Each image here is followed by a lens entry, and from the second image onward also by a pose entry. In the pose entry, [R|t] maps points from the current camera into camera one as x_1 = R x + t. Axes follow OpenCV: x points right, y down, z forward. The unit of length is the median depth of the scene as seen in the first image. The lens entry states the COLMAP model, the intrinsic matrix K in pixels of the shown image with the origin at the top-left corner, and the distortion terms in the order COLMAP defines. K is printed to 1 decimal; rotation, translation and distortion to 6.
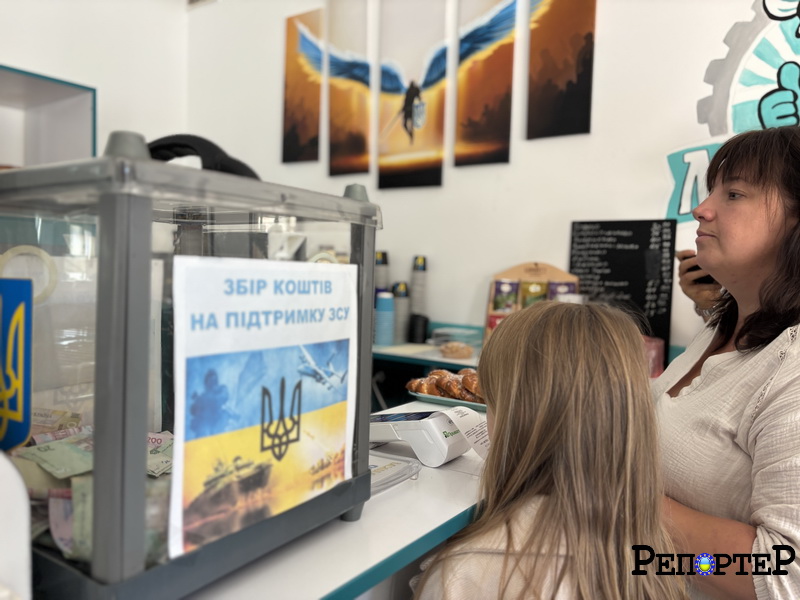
lens RADIAL K [[605.7, 0, 400.0], [0, 605.7, 300.0], [0, 0, 1]] dist [-0.001009, 0.000810]
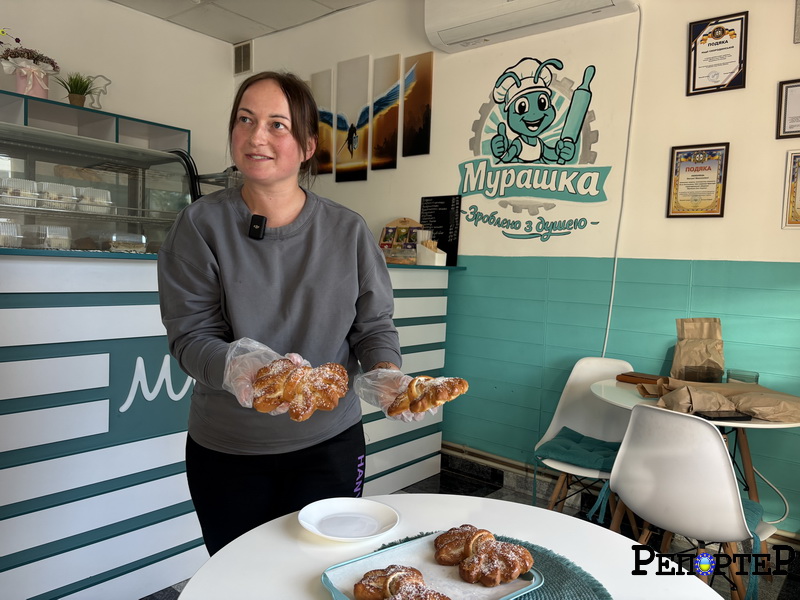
lens RADIAL K [[605.7, 0, 400.0], [0, 605.7, 300.0], [0, 0, 1]] dist [-0.001009, 0.000810]
pose [[0.997143, 0.004947, -0.075375, 0.342153], [-0.003721, 0.999859, 0.016401, 0.168409], [0.075445, -0.016074, 0.997020, -0.958084]]
